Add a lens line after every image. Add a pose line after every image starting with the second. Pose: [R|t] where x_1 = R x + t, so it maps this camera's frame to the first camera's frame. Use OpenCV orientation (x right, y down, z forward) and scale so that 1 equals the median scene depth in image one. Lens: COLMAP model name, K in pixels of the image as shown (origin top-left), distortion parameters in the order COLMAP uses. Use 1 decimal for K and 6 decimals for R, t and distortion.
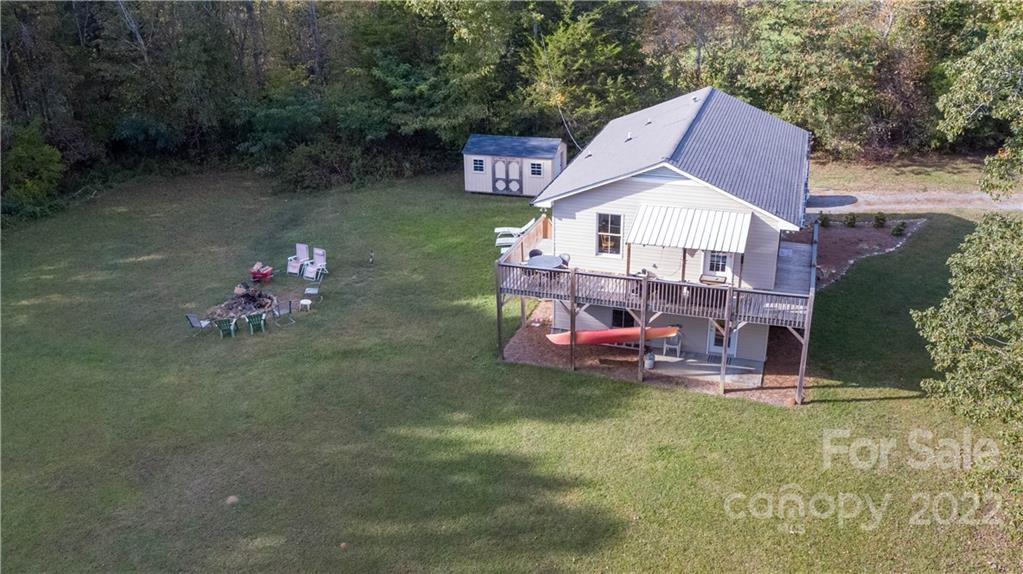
lens RADIAL K [[883.6, 0, 511.5], [0, 883.6, 287.0], [0, 0, 1]] dist [0.000616, 0.009751]
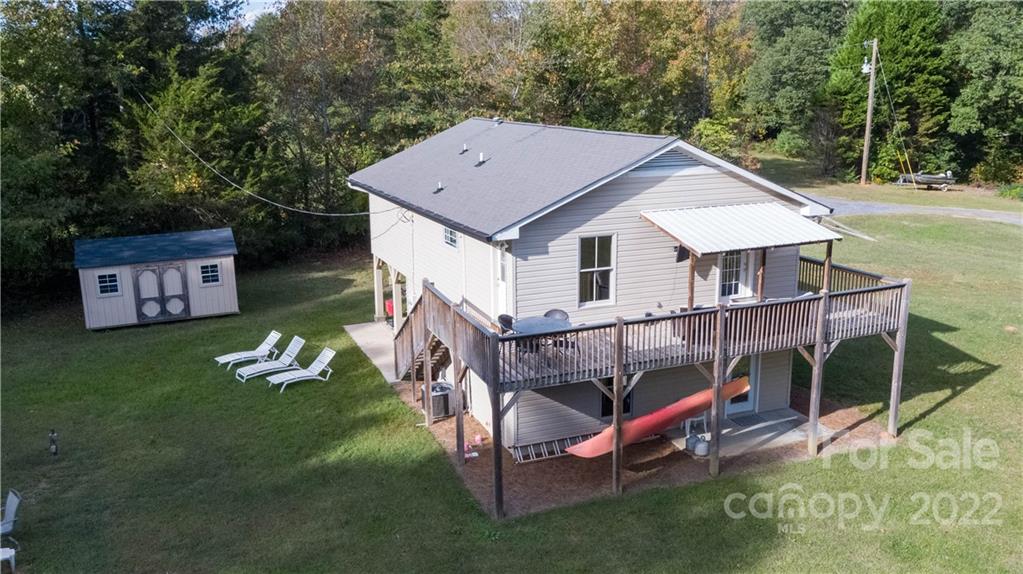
lens RADIAL K [[883.6, 0, 511.5], [0, 883.6, 287.0], [0, 0, 1]] dist [0.000616, 0.009751]
pose [[0.752096, -0.141764, 0.643626, -0.253169], [0.262563, 0.960195, -0.095322, -0.001704], [-0.604493, 0.240684, 0.759381, 0.400787]]
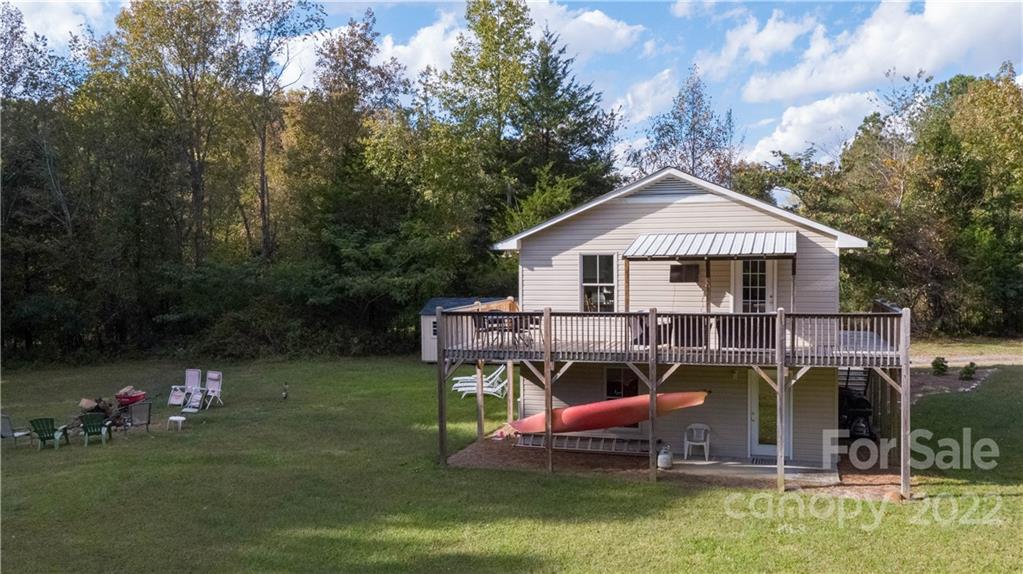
lens RADIAL K [[883.6, 0, 511.5], [0, 883.6, 287.0], [0, 0, 1]] dist [0.000616, 0.009751]
pose [[0.999870, 0.008715, 0.013577, 0.022006], [-0.003019, 0.927750, -0.373190, 0.152481], [-0.015849, 0.373100, 0.927656, 0.242603]]
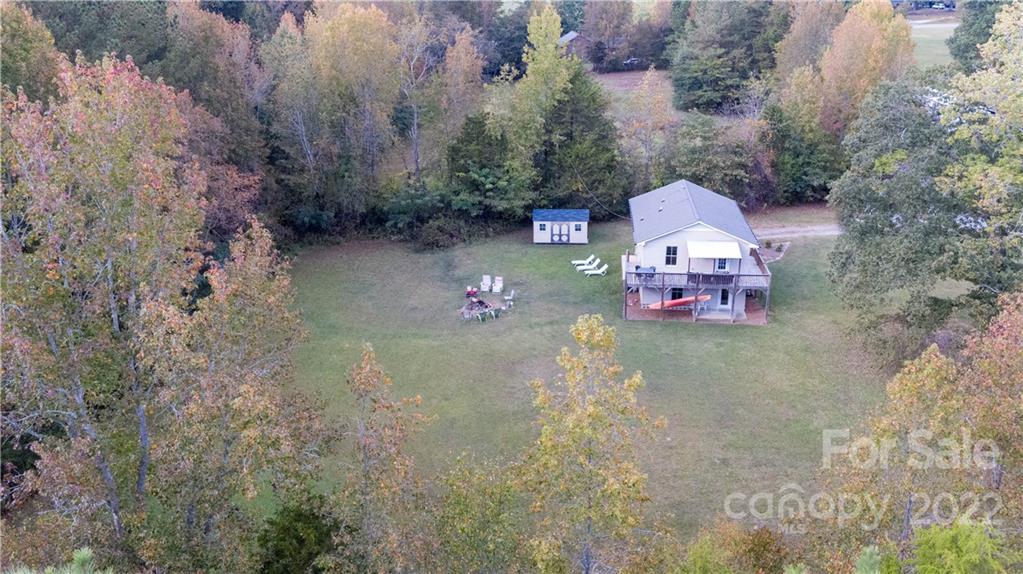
lens RADIAL K [[883.6, 0, 511.5], [0, 883.6, 287.0], [0, 0, 1]] dist [0.000616, 0.009751]
pose [[0.974057, -0.070263, 0.215117, -0.530078], [0.083072, 0.995234, -0.051081, 0.066722], [-0.210503, 0.067626, 0.975251, -0.723625]]
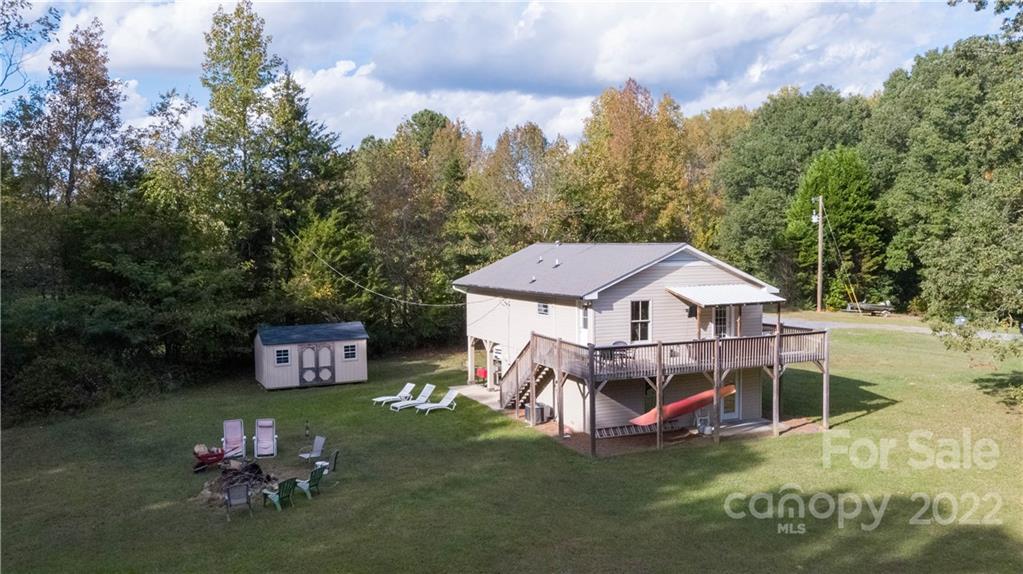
lens RADIAL K [[883.6, 0, 511.5], [0, 883.6, 287.0], [0, 0, 1]] dist [0.000616, 0.009751]
pose [[0.734841, -0.026898, 0.677706, -0.524432], [0.270241, 0.928083, -0.256189, 0.096631], [-0.622076, 0.371402, 0.689262, 0.251362]]
